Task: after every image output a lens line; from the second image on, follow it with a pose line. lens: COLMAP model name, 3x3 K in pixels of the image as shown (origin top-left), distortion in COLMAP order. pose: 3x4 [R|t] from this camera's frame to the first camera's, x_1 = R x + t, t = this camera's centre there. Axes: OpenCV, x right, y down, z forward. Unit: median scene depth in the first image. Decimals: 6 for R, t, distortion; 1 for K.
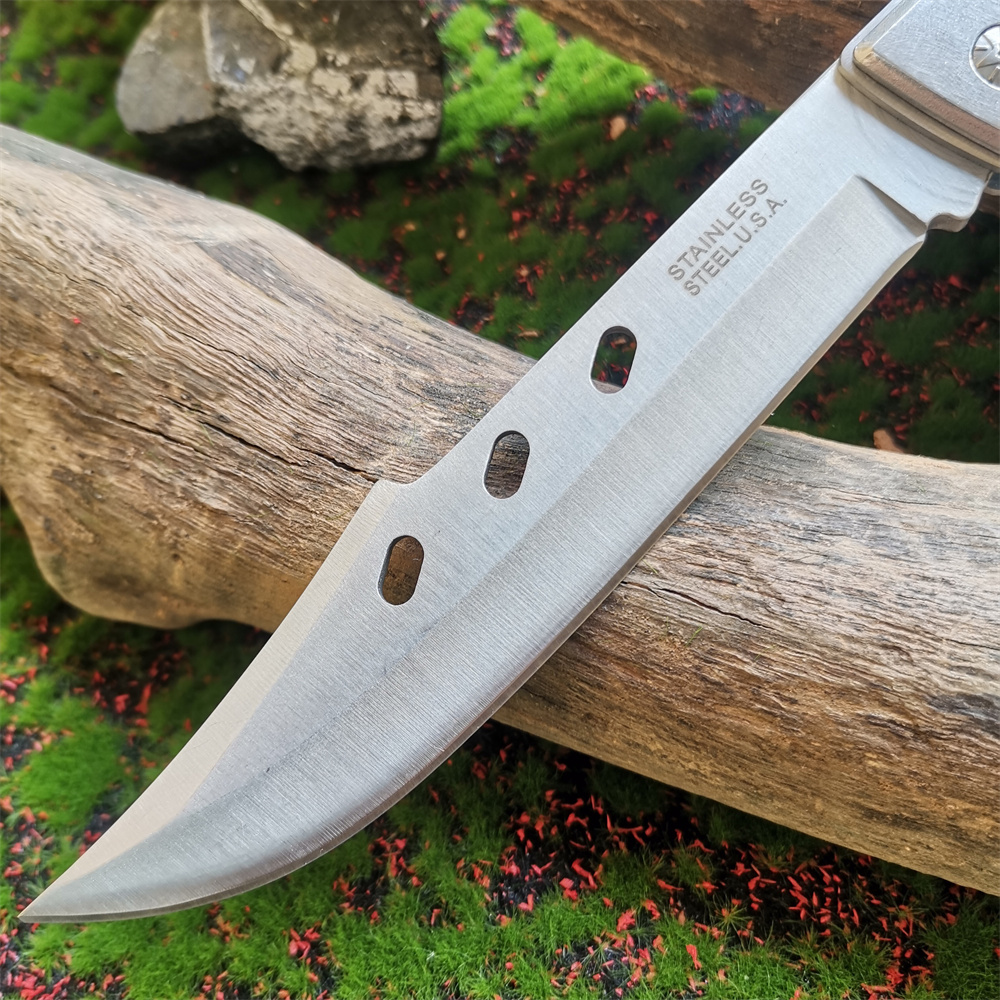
lens RADIAL K [[1005.7, 0, 500.0], [0, 1005.7, 500.3], [0, 0, 1]] dist [0.028055, 0.000000]
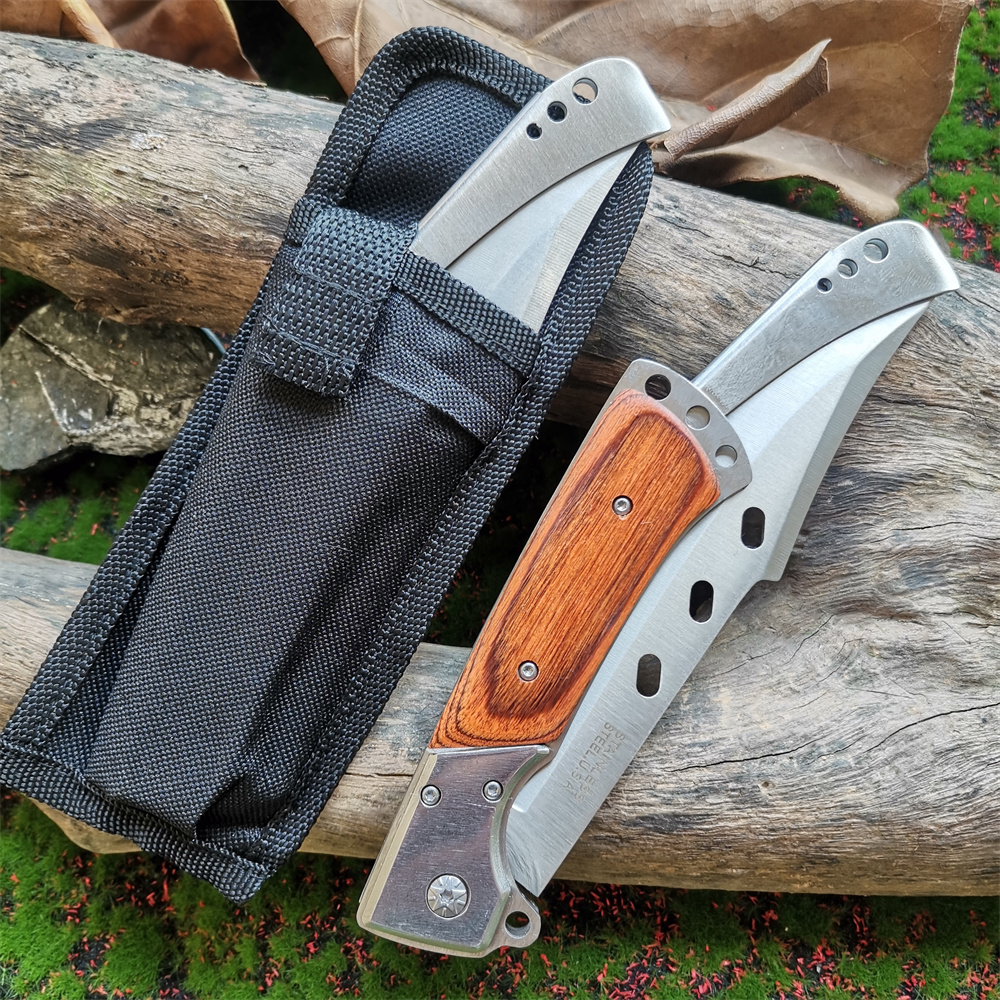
lens RADIAL K [[1005.7, 0, 489.5], [0, 1005.7, 486.2], [0, 0, 1]] dist [0.028055, 0.000000]
pose [[0.958793, -0.267937, 0.094480, 0.149759], [0.251265, 0.954908, 0.158164, -0.588363], [-0.132598, -0.127907, 0.982882, -0.545329]]
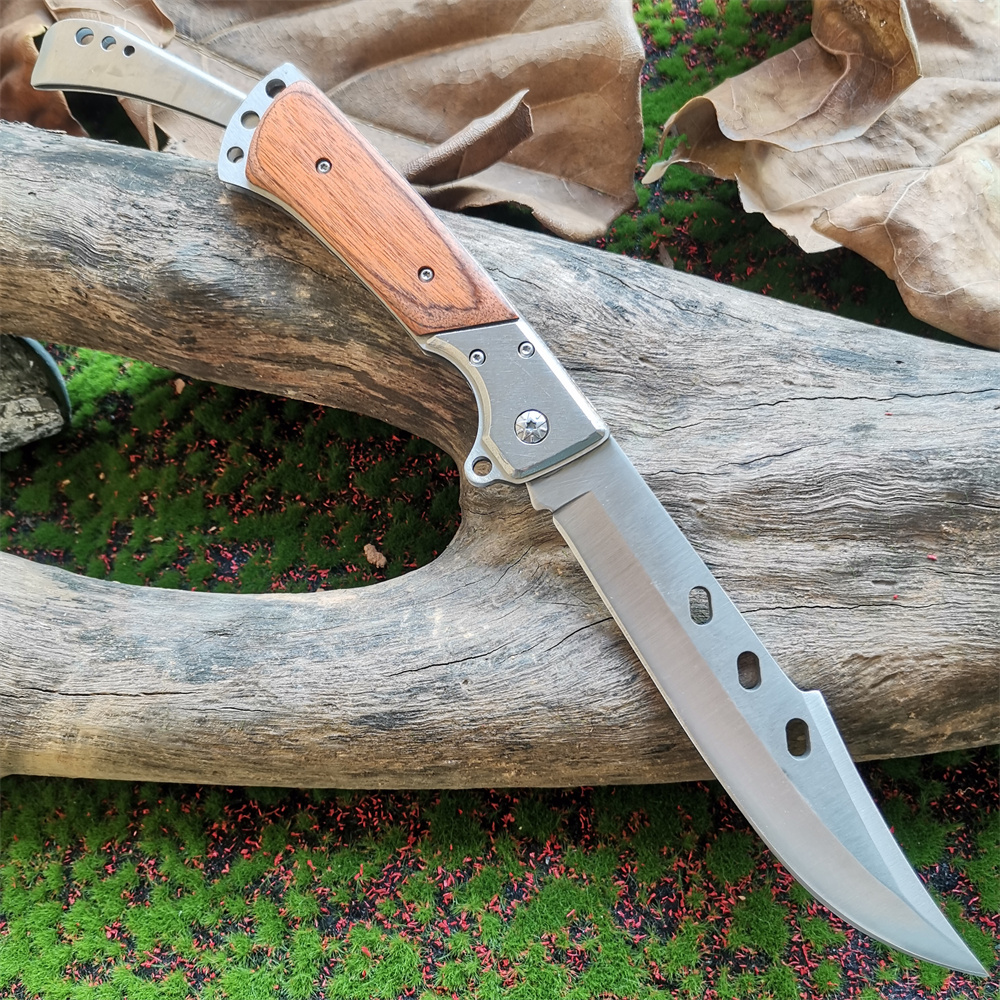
lens RADIAL K [[1005.7, 0, 496.0], [0, 1005.7, 499.2], [0, 0, 1]] dist [0.028055, 0.000000]
pose [[0.946211, -0.290912, 0.141619, 0.446157], [0.279701, 0.955480, 0.093945, -0.301573], [-0.162644, -0.049281, 0.985453, -0.924947]]
